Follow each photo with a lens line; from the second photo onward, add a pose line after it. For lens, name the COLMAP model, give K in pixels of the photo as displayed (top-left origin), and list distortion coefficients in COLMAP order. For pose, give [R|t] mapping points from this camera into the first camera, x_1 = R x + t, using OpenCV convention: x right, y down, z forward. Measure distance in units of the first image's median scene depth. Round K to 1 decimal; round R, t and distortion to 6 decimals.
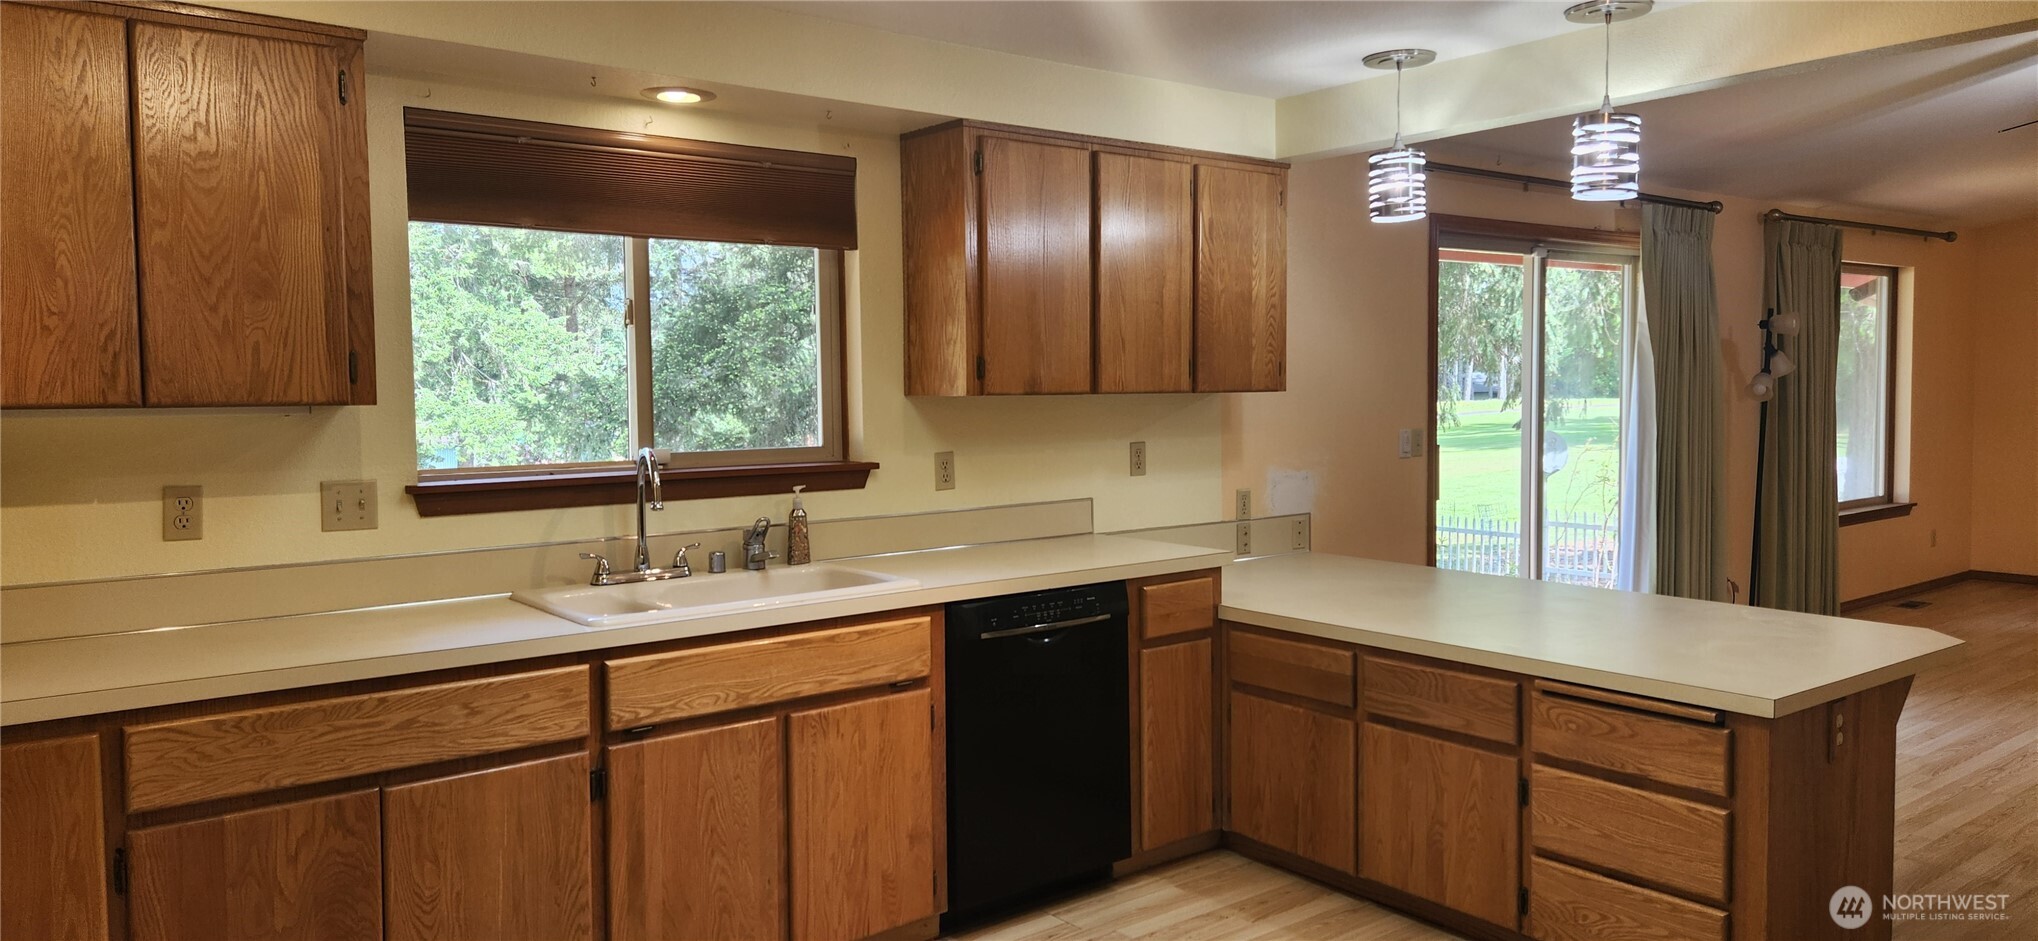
lens RADIAL K [[1369.8, 0, 1026.1], [0, 1369.8, 463.2], [0, 0, 1]] dist [0.048646, -0.039094]
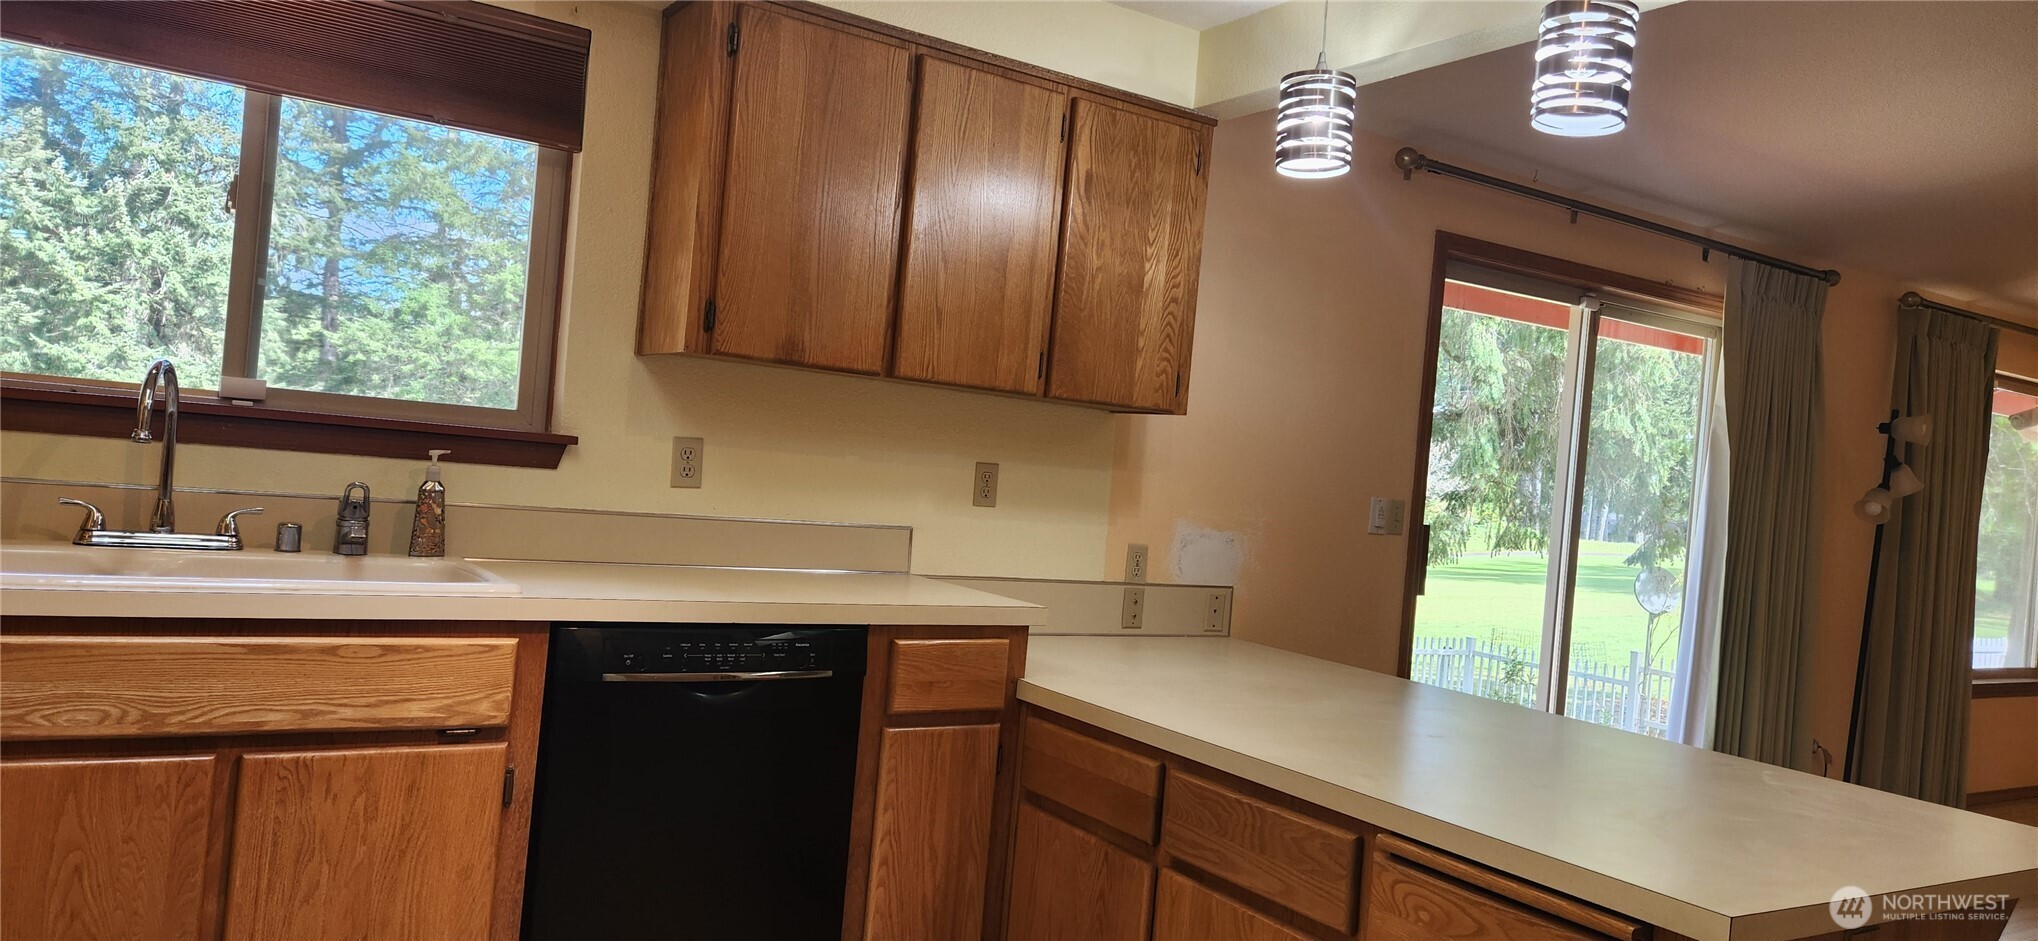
lens RADIAL K [[1369.8, 0, 1023.6], [0, 1369.8, 477.0], [0, 0, 1]] dist [0.048646, -0.039094]
pose [[0.990916, 0.097414, -0.092711, 0.201613], [-0.102613, 0.993305, -0.053065, 0.035888], [0.086921, 0.062097, 0.994278, 0.279724]]
